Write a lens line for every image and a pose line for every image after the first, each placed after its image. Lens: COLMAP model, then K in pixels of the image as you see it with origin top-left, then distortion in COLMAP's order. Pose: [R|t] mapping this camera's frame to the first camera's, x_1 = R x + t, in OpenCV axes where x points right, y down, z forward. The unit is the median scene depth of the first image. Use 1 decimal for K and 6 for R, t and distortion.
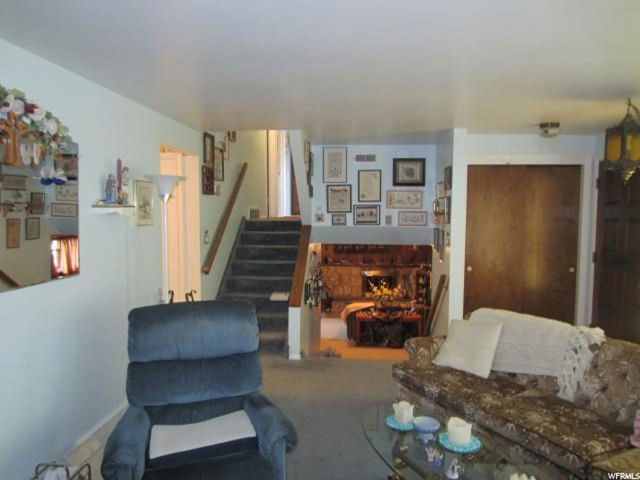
lens RADIAL K [[452.9, 0, 320.2], [0, 452.9, 238.9], [0, 0, 1]] dist [-0.041753, 0.011917]
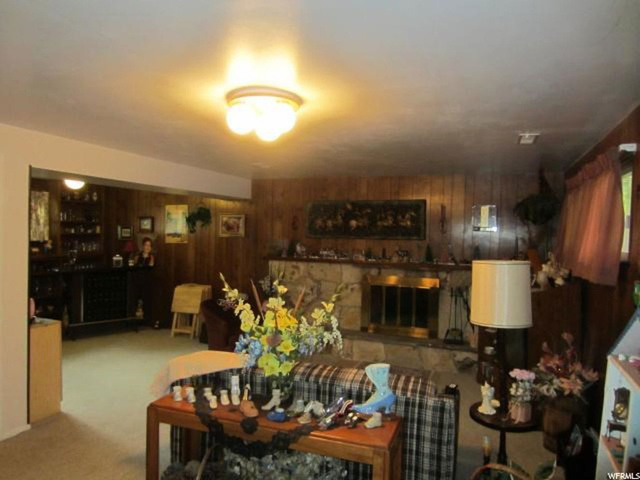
lens RADIAL K [[452.9, 0, 319.8], [0, 452.9, 241.2], [0, 0, 1]] dist [-0.041753, 0.011917]
pose [[0.963037, 0.028361, -0.267872, 0.173563], [-0.040972, 0.998294, -0.041607, 0.057489], [0.266235, 0.051044, 0.962556, 0.541080]]
